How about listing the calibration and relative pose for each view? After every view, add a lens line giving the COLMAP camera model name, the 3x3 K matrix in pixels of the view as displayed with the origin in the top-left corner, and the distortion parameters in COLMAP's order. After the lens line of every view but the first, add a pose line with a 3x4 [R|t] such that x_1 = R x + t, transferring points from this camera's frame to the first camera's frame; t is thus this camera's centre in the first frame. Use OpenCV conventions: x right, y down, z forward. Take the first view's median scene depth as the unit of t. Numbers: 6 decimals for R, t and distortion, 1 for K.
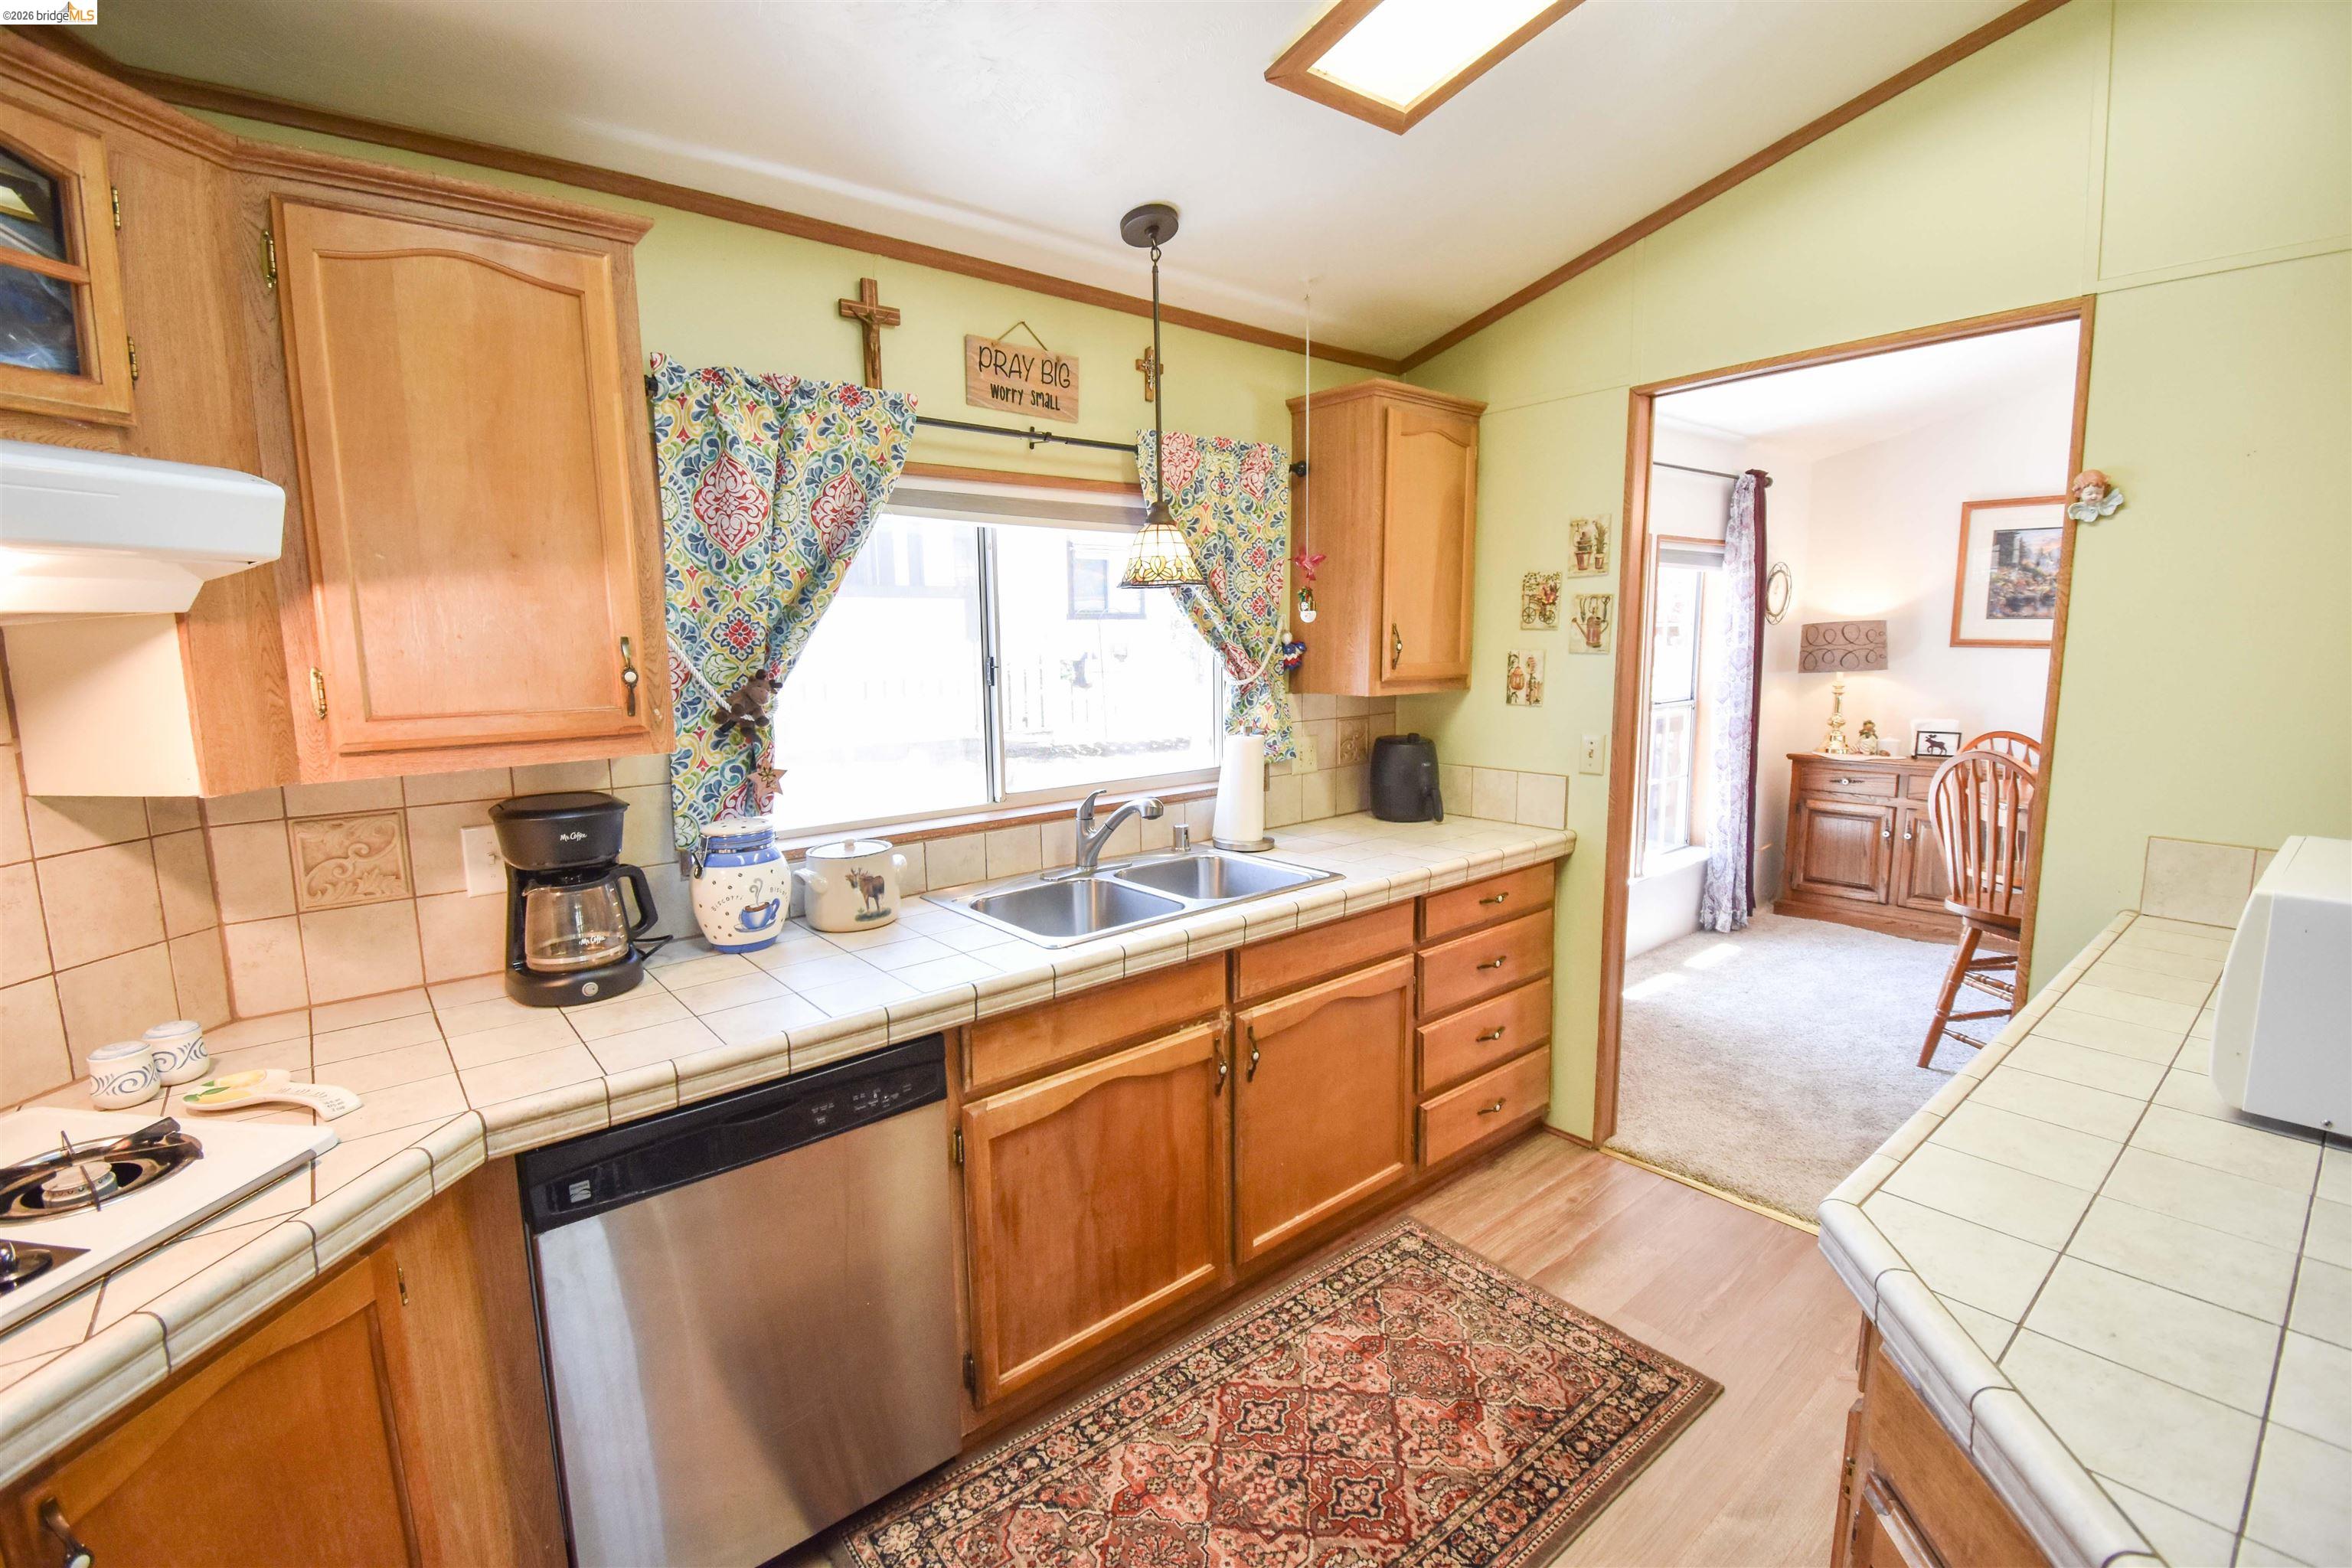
lens RADIAL K [[1026.0, 0, 1172.5], [0, 1026.0, 784.2], [0, 0, 1]] dist [0.021325, -0.028855]
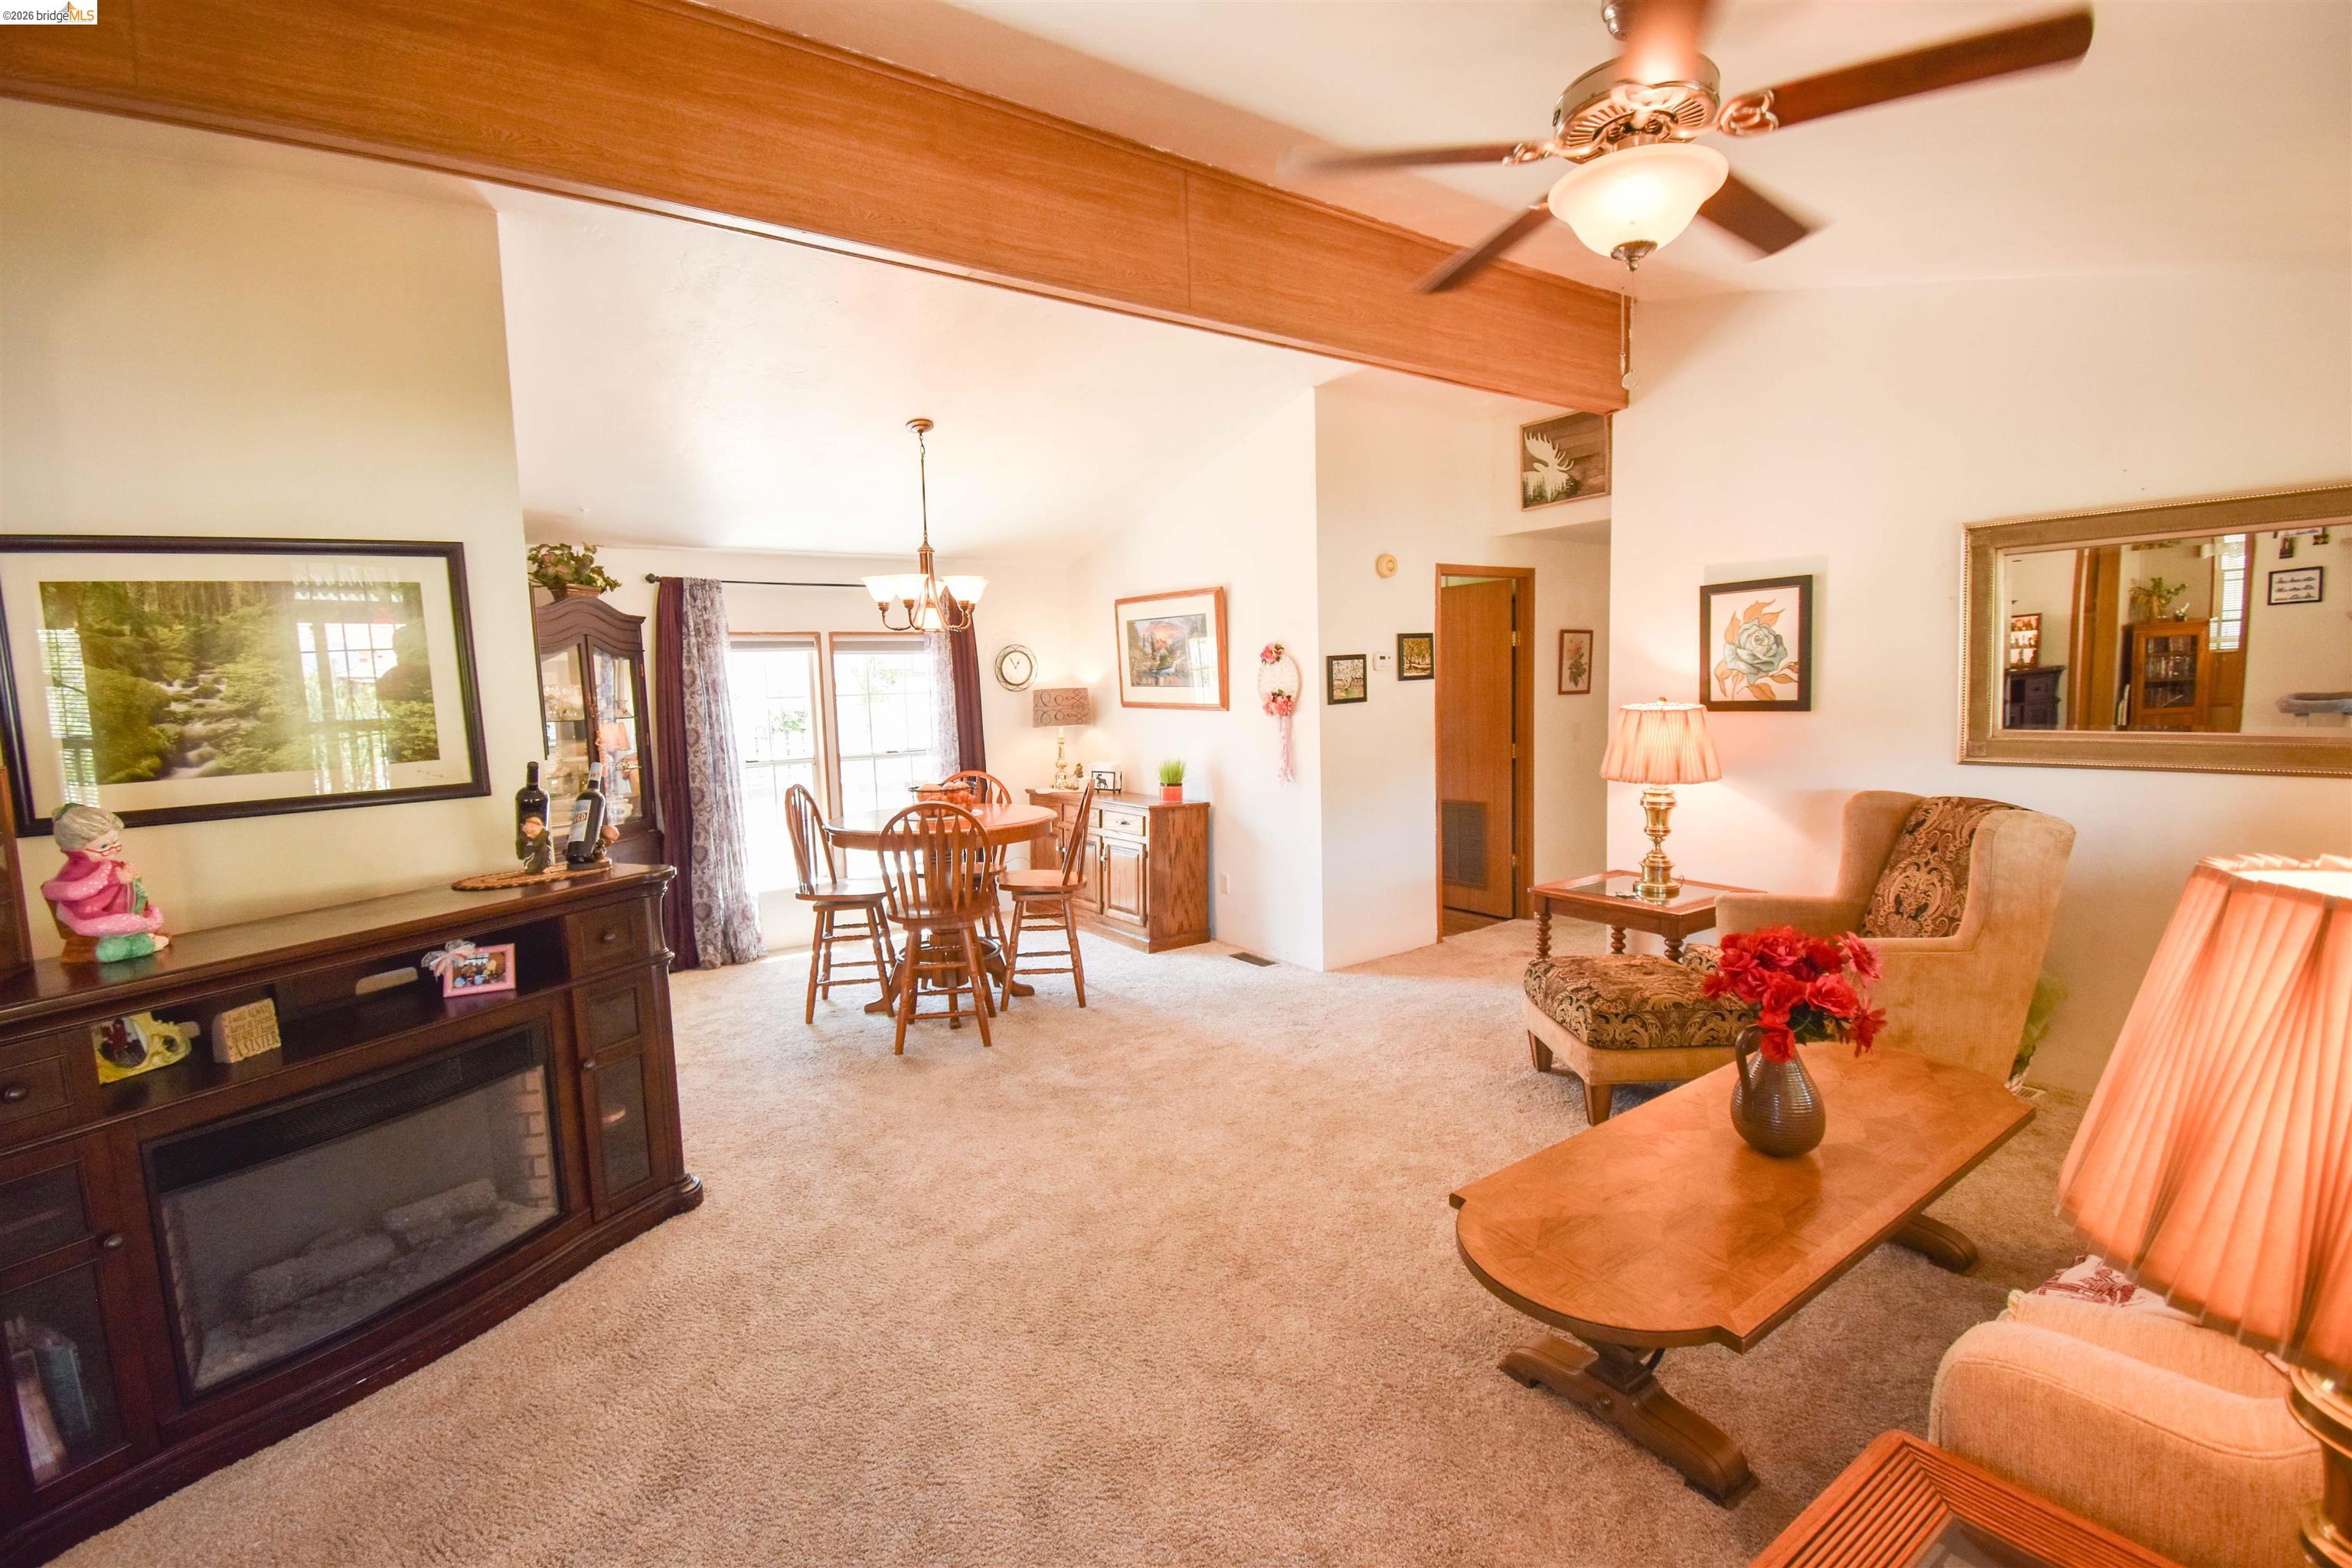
lens RADIAL K [[1029.1, 0, 1177.0], [0, 1029.1, 779.4], [0, 0, 1]] dist [0.020276, -0.024519]
pose [[0.997636, -0.005061, -0.068535, 2.167107], [0.001904, 0.998938, -0.046043, 0.048013], [0.068695, 0.045804, 0.996586, -0.732905]]
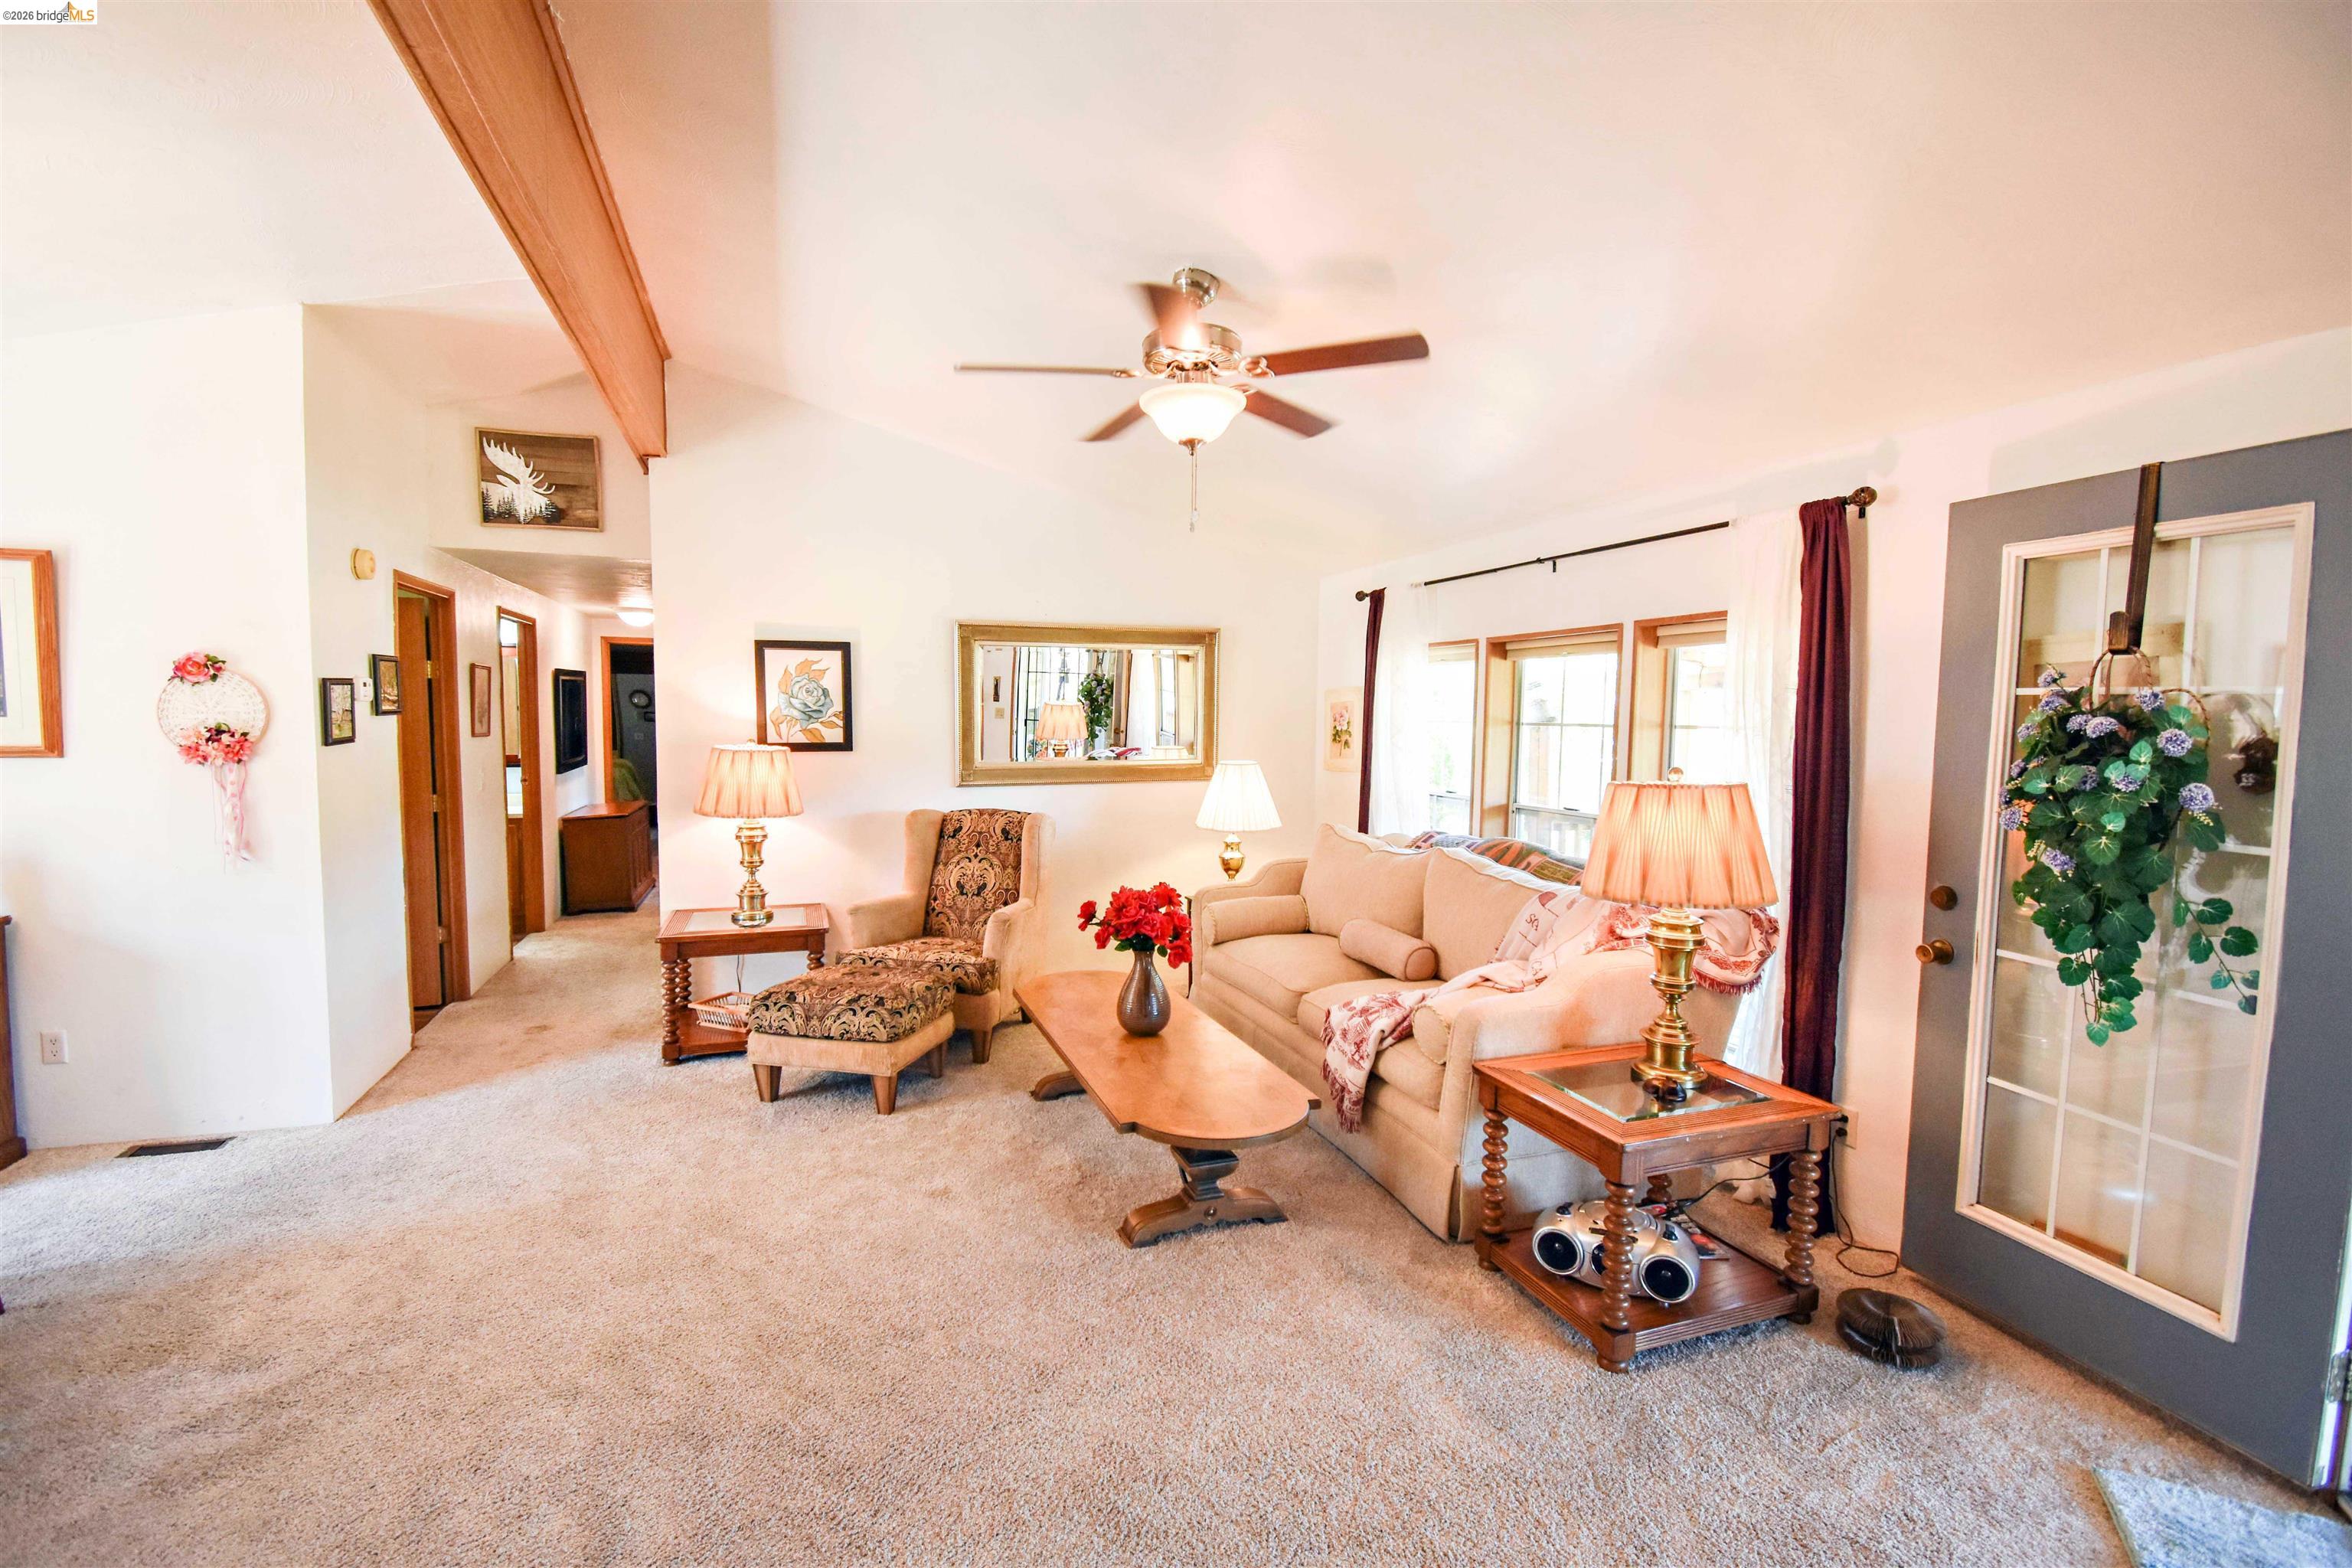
lens RADIAL K [[1029.1, 0, 1177.0], [0, 1029.1, 779.4], [0, 0, 1]] dist [0.020276, -0.024519]
pose [[0.324228, -0.038498, 0.945195, 1.166512], [0.120724, 0.992686, -0.000979, -0.008228], [-0.938244, 0.114425, 0.326504, -0.205766]]
